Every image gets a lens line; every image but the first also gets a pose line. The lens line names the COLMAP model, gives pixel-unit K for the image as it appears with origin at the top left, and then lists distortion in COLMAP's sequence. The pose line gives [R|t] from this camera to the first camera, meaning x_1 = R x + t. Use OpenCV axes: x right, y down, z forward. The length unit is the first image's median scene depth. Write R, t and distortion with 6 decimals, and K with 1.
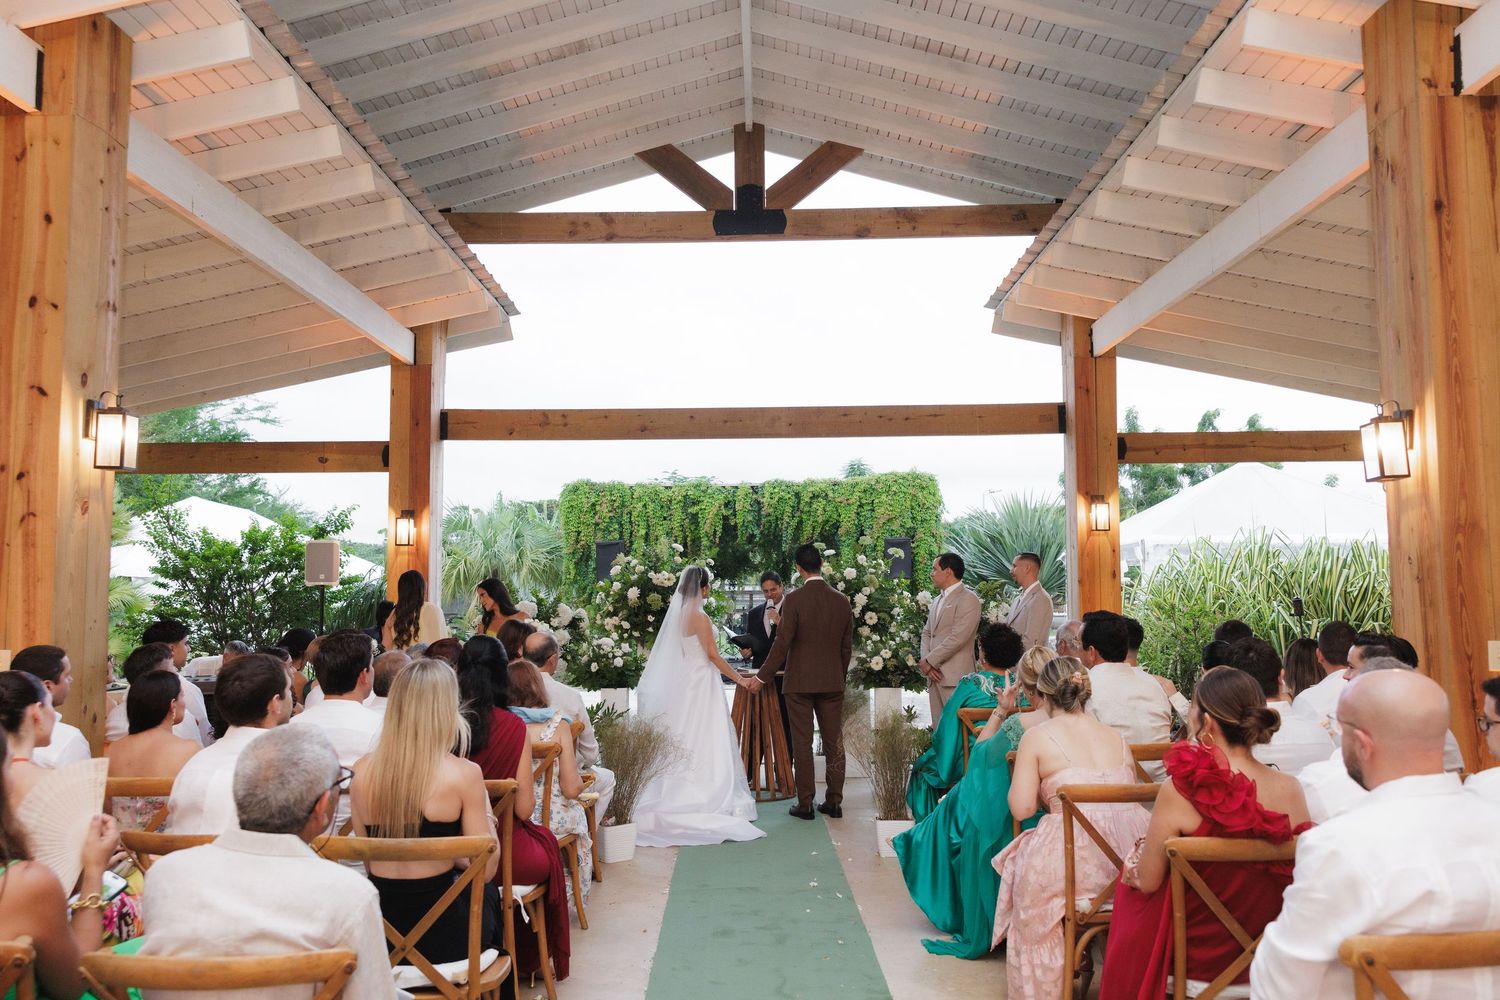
lens RADIAL K [[1121.8, 0, 754.6], [0, 1121.8, 500.4], [0, 0, 1]] dist [-0.008591, -0.003365]
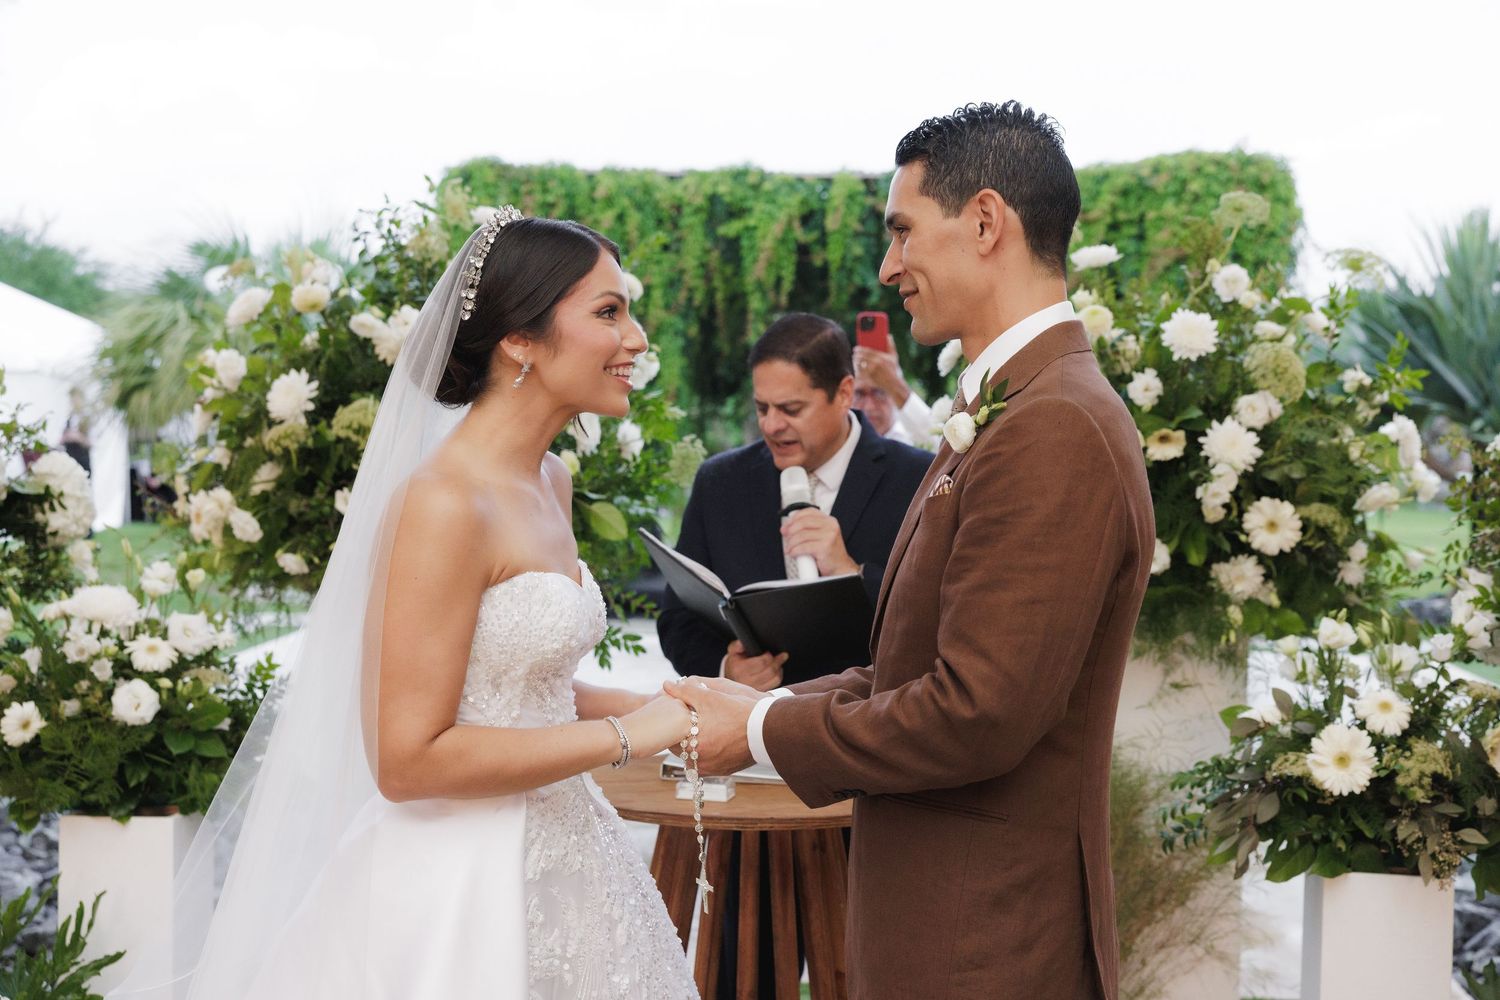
lens RADIAL K [[1820.6, 0, 785.8], [0, 1820.6, 520.0], [0, 0, 1]] dist [0.017091, 0.000000]
pose [[0.998129, 0.027155, -0.054786, 0.022537], [-0.019457, 0.990458, 0.136434, 0.052948], [0.057968, -0.135112, 0.989133, 0.606345]]
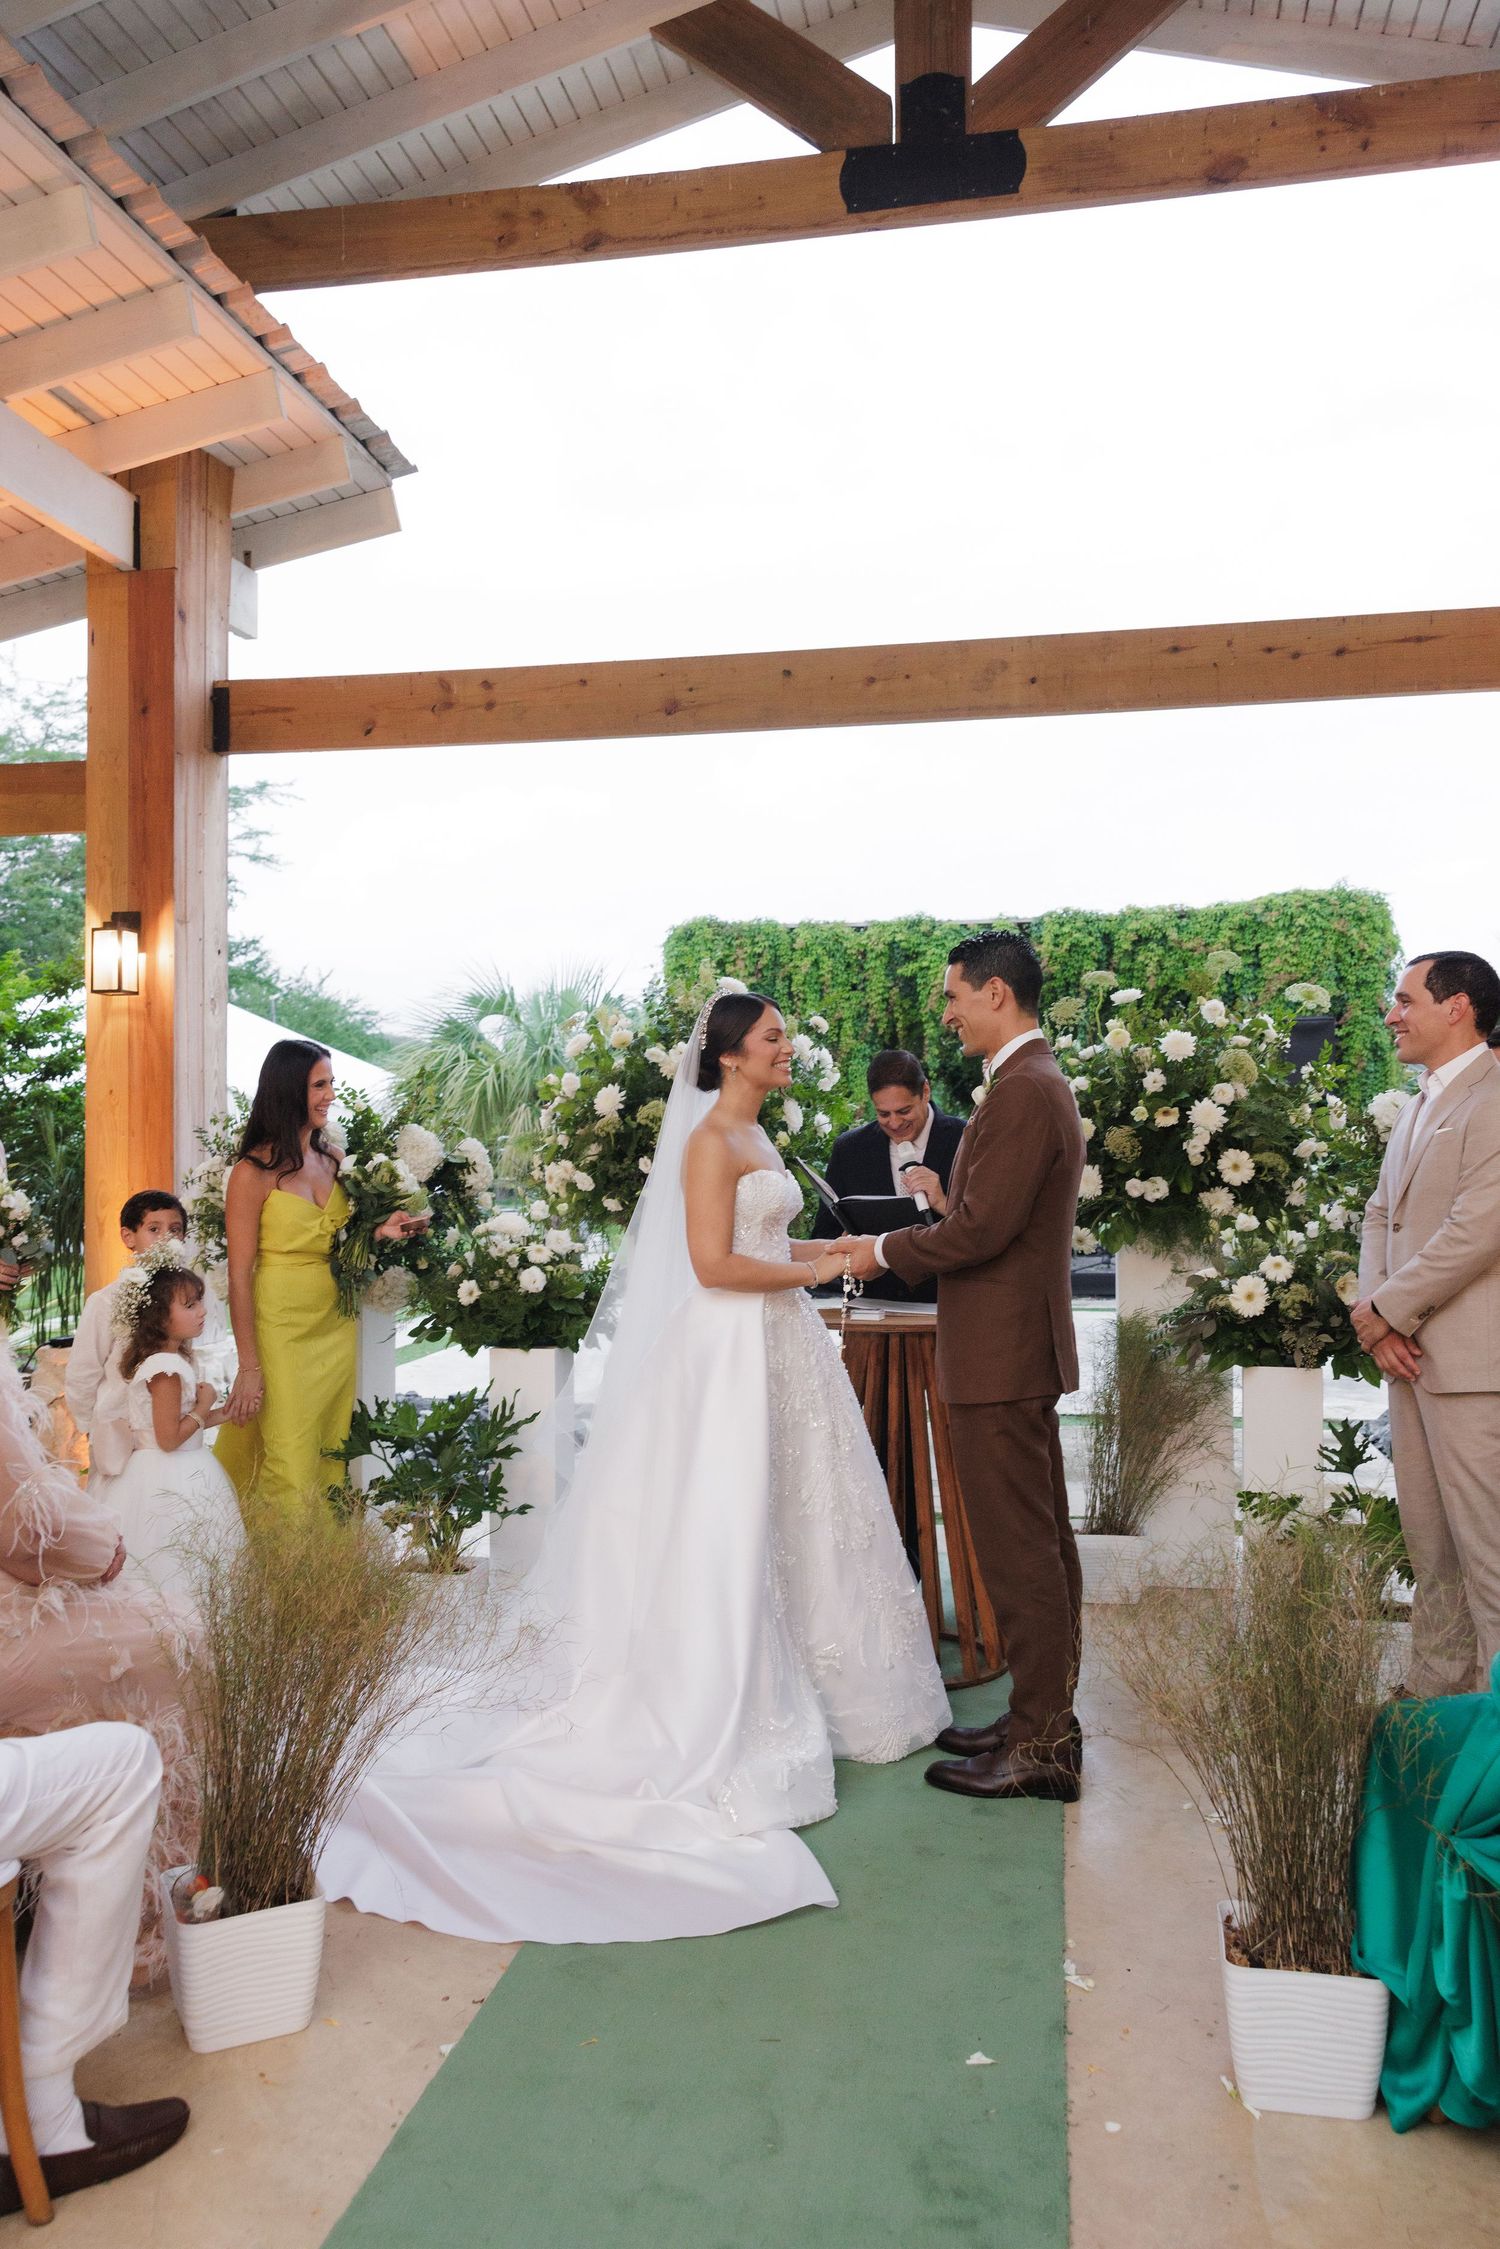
lens RADIAL K [[1682.0, 0, 780.1], [0, 1682.0, 1154.4], [0, 0, 1]] dist [-0.008591, -0.003365]
pose [[0.985482, 0.002507, -0.169759, 0.049936], [0.013255, 0.995703, 0.091652, 0.048465], [0.169260, -0.092572, 0.981214, 0.432757]]
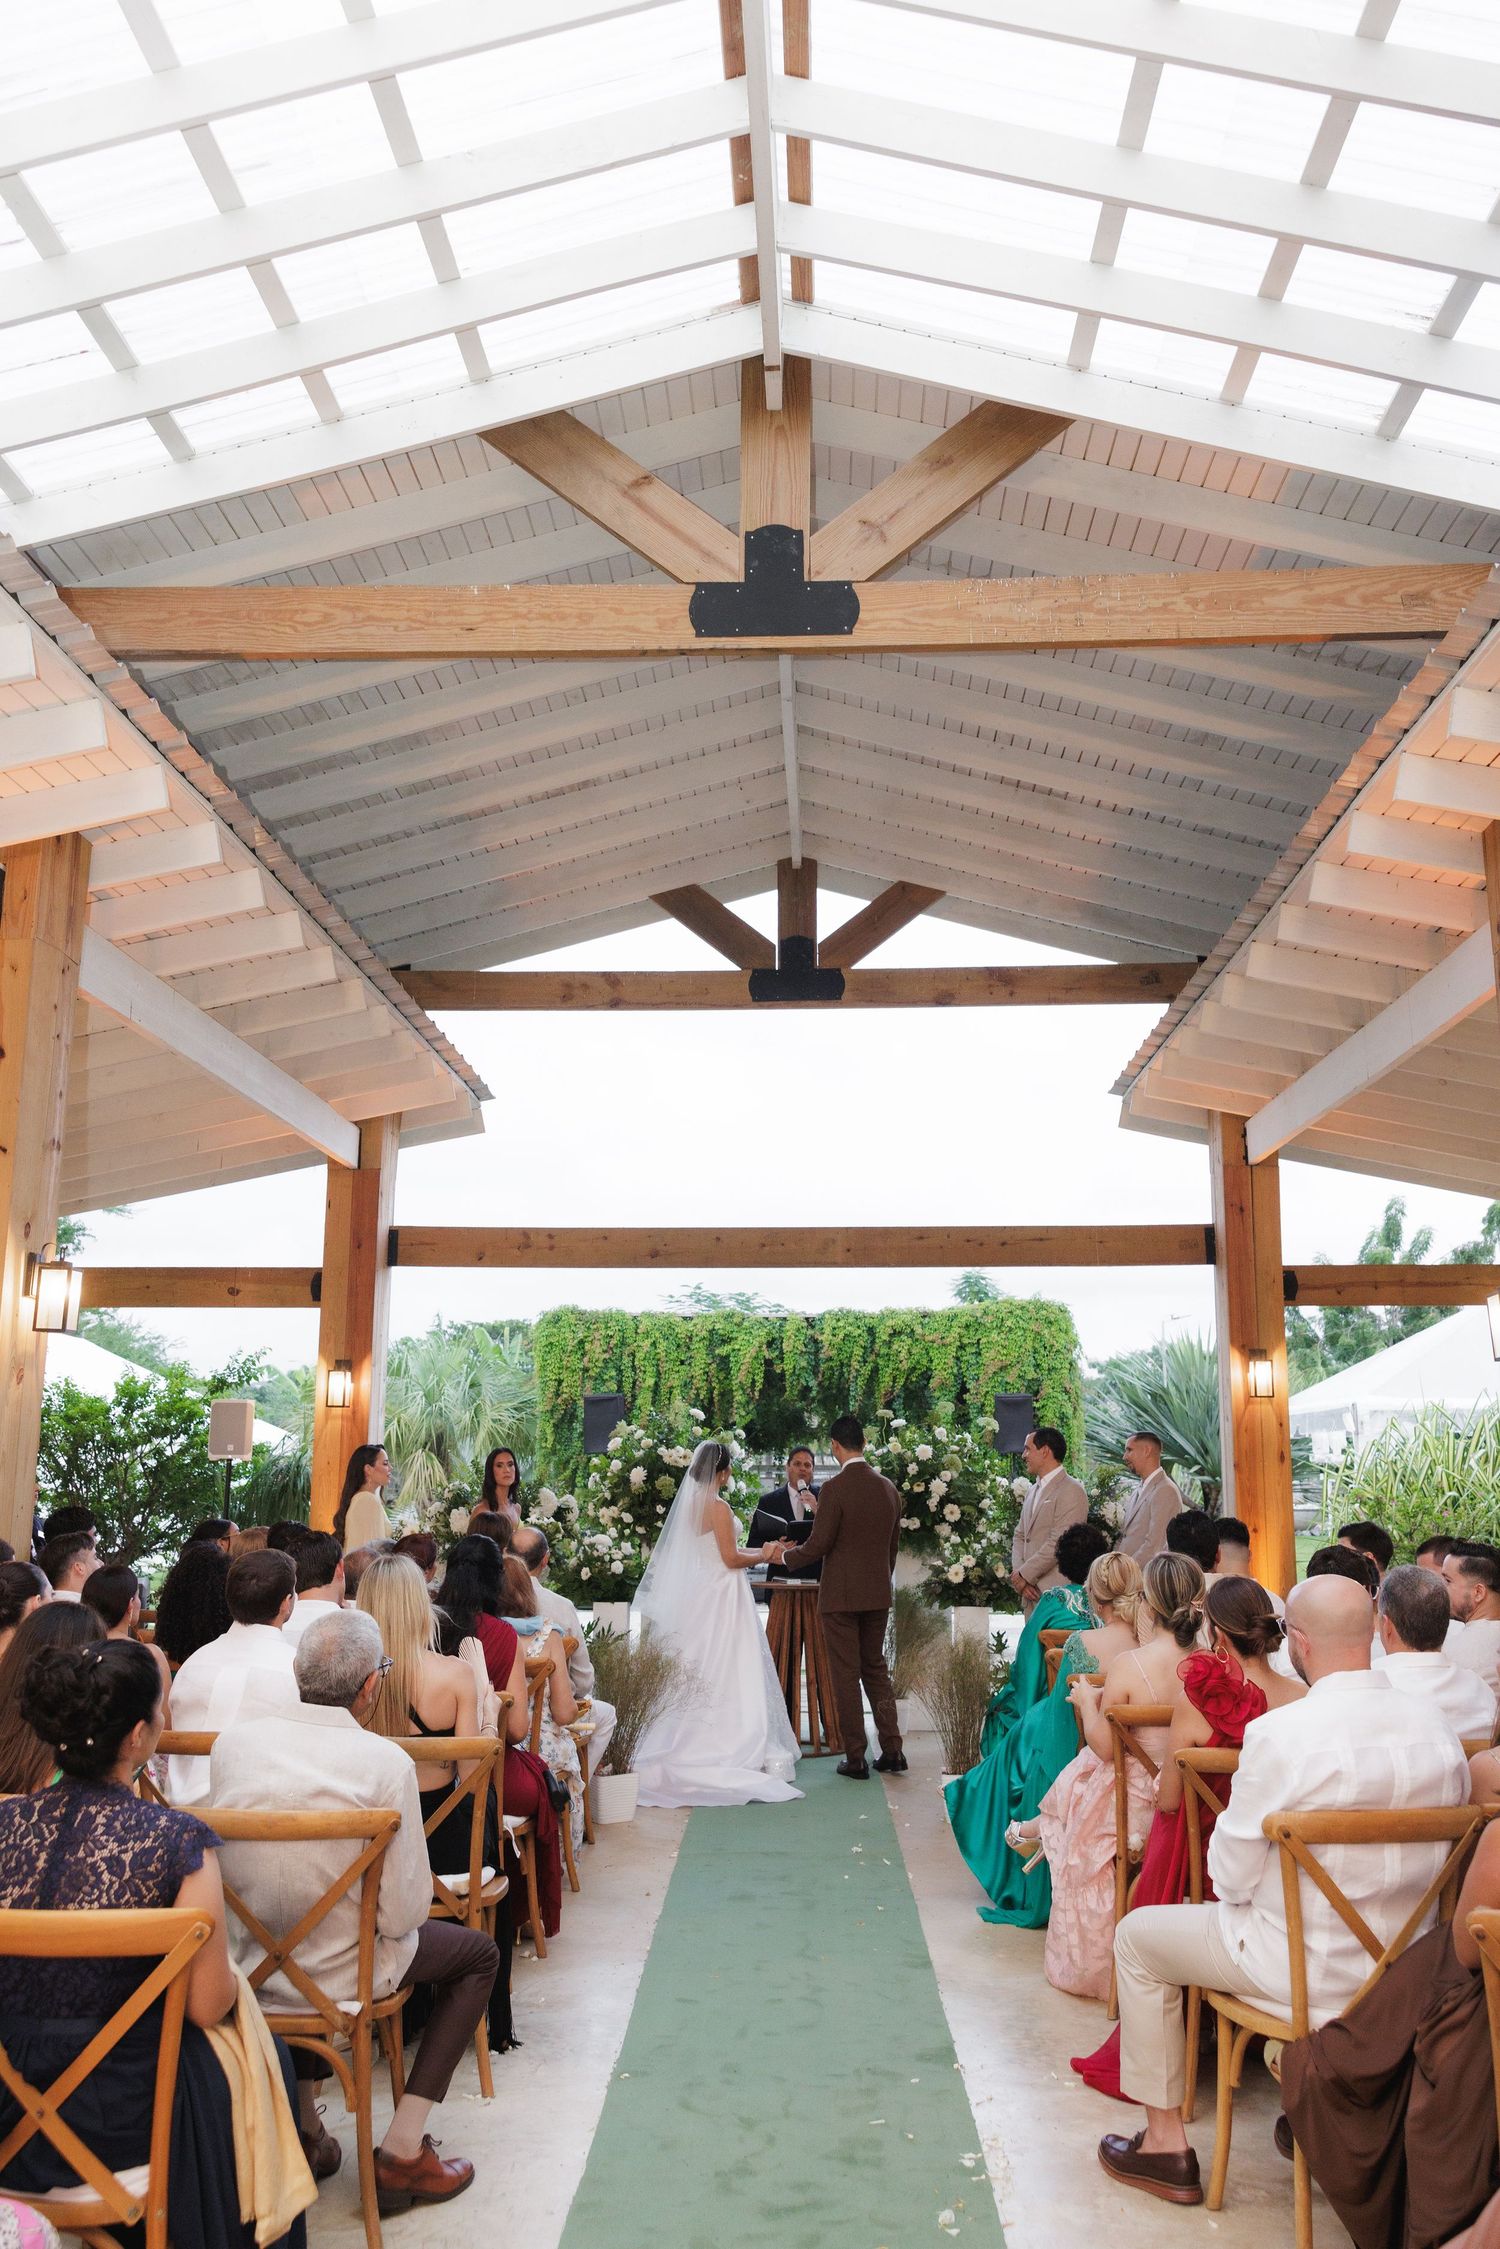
lens RADIAL K [[1682.0, 0, 771.9], [0, 1682.0, 1137.5], [0, 0, 1]] dist [-0.008591, -0.003365]
pose [[0.999570, 0.006250, -0.028651, 0.013598], [-0.009390, 0.993796, -0.110817, -0.018886], [0.027781, 0.111039, 0.993428, -0.151595]]
